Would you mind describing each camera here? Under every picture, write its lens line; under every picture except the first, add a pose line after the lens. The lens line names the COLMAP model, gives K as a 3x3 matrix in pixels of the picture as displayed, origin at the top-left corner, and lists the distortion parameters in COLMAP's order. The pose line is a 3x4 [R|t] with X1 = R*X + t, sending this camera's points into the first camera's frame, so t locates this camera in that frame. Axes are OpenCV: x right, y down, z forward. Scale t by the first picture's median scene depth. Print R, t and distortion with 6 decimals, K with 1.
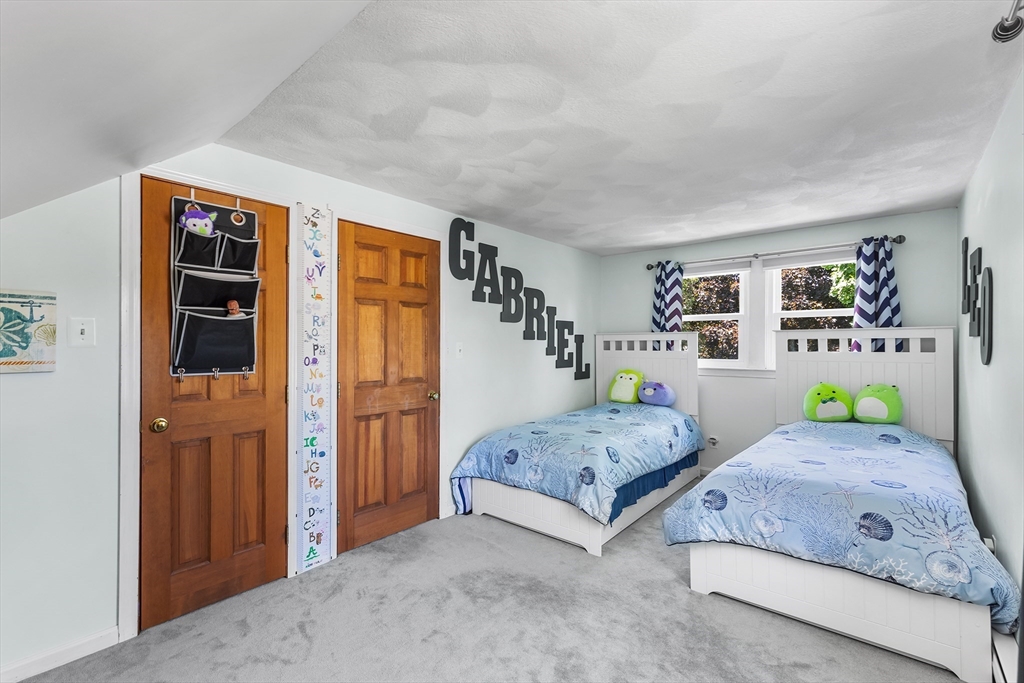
lens RADIAL K [[439.4, 0, 512.0], [0, 439.4, 341.5], [0, 0, 1]] dist [-0.002836, -0.000442]
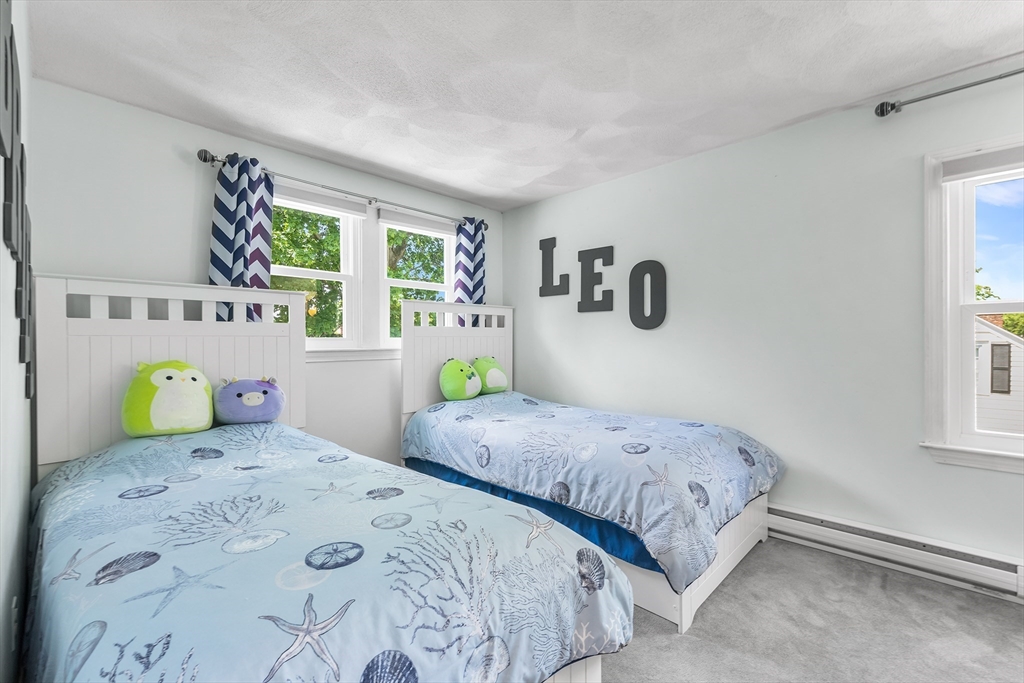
lens RADIAL K [[439.4, 0, 512.0], [0, 439.4, 341.5], [0, 0, 1]] dist [-0.002836, -0.000442]
pose [[0.074858, -0.000859, 0.997194, -0.177891], [-0.003169, 0.999994, 0.001099, 0.045826], [-0.997189, -0.003243, 0.074854, 0.661253]]
